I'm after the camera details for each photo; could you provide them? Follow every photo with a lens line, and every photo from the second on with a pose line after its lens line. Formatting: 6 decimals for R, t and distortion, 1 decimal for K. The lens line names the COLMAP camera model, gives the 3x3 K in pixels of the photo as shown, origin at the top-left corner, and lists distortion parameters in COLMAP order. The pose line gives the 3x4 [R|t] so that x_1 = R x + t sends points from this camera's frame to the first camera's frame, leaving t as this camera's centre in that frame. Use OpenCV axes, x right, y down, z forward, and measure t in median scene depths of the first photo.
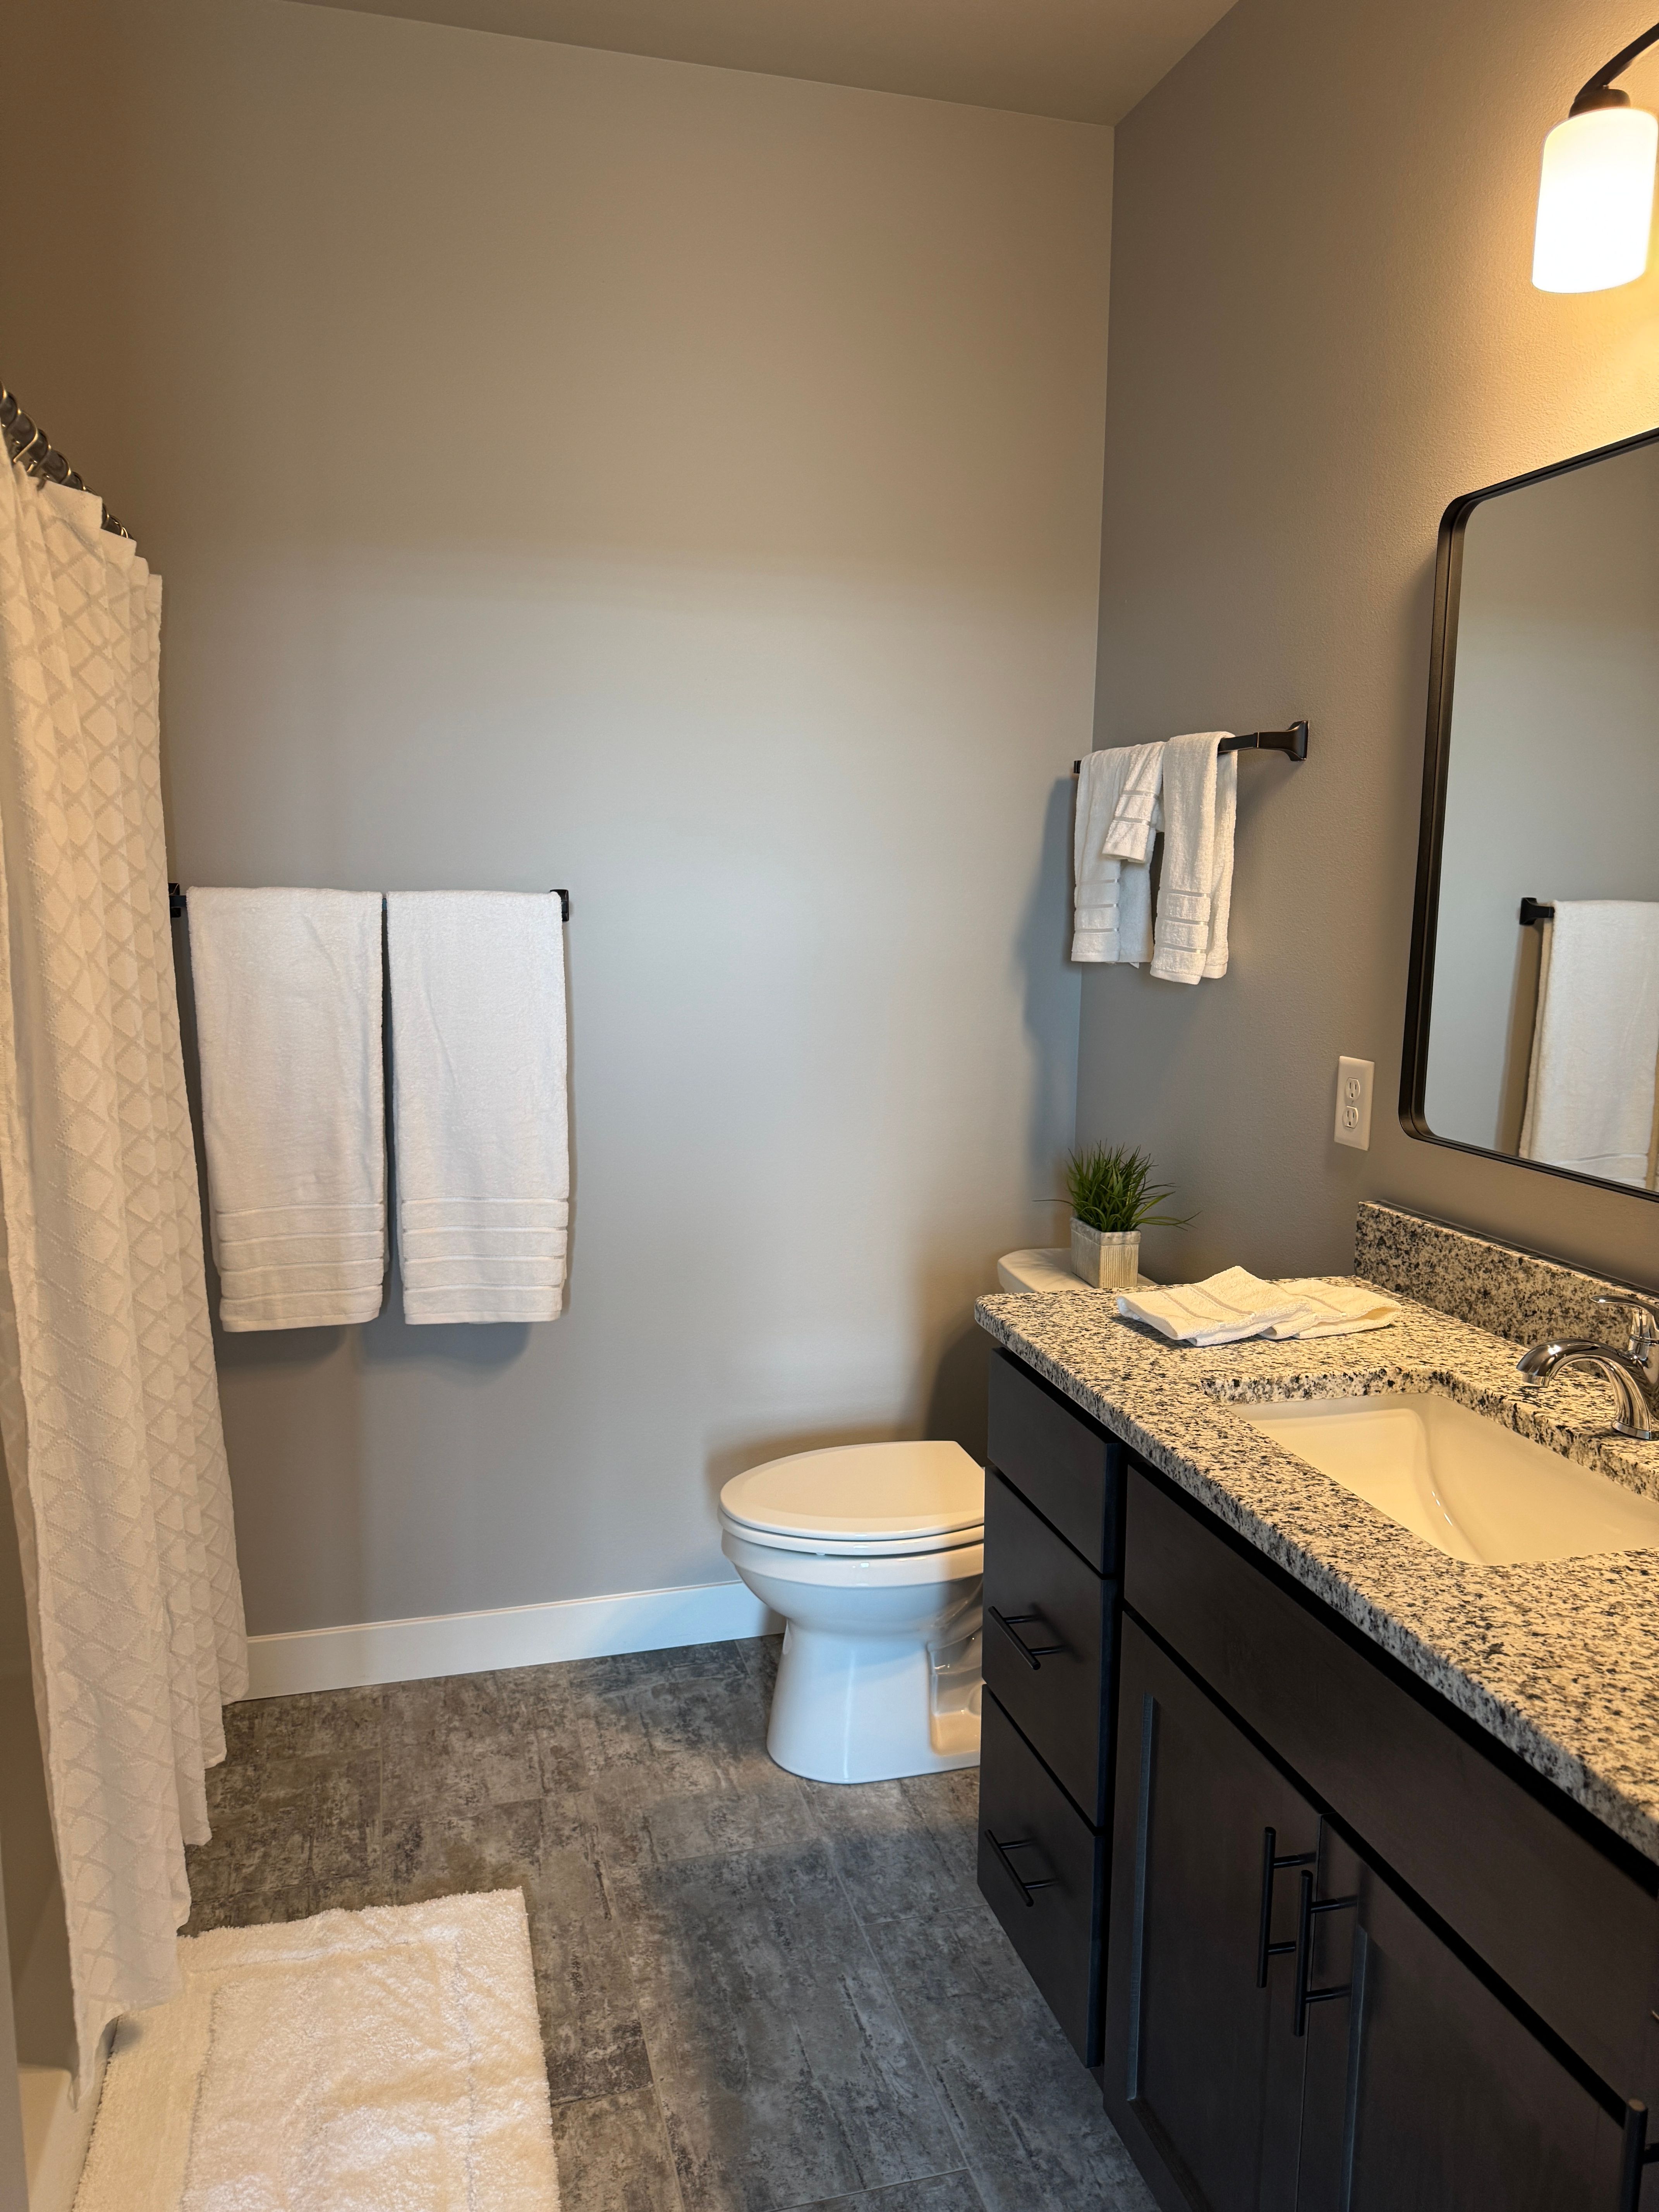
lens RADIAL K [[1558.7, 0, 823.5], [0, 1558.7, 1117.0], [0, 0, 1]] dist [0.061505, -0.065748]
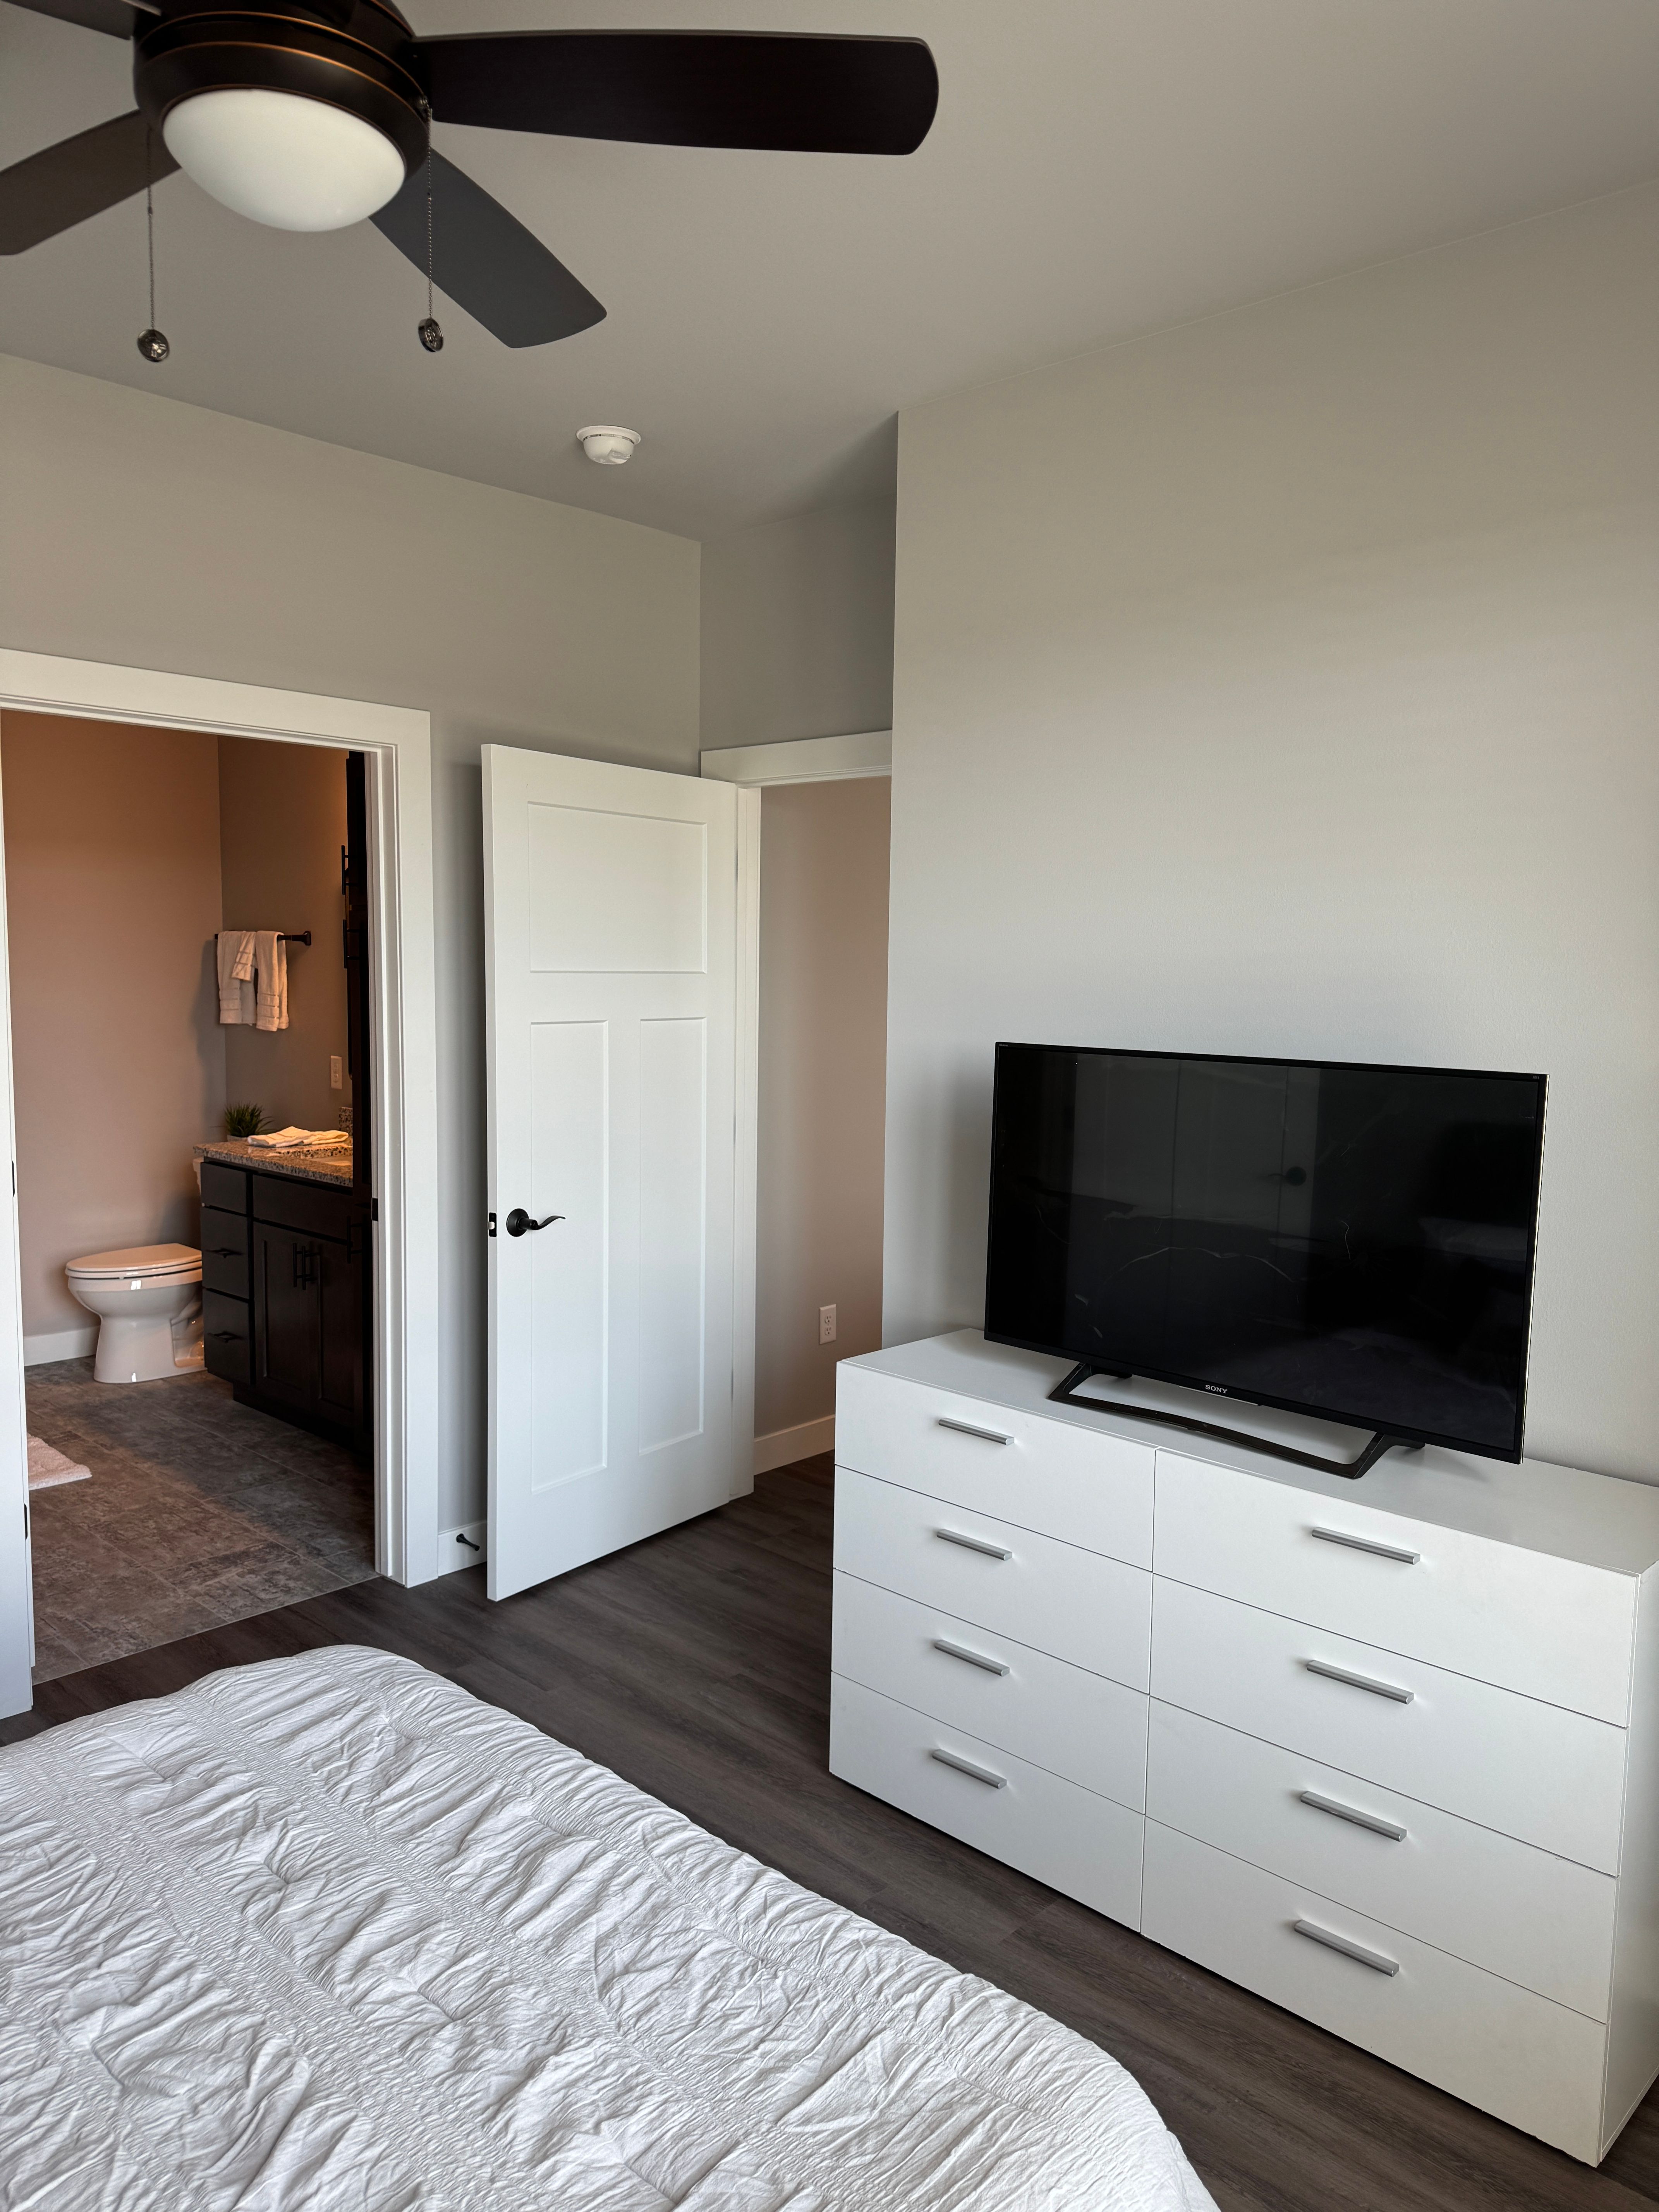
lens RADIAL K [[1558.7, 0, 823.5], [0, 1558.7, 1117.0], [0, 0, 1]] dist [0.061505, -0.065748]
pose [[0.858955, -0.048803, 0.509720, -0.348499], [0.073321, 0.996912, -0.028107, 0.221941], [-0.506774, 0.061516, 0.859881, -1.887260]]
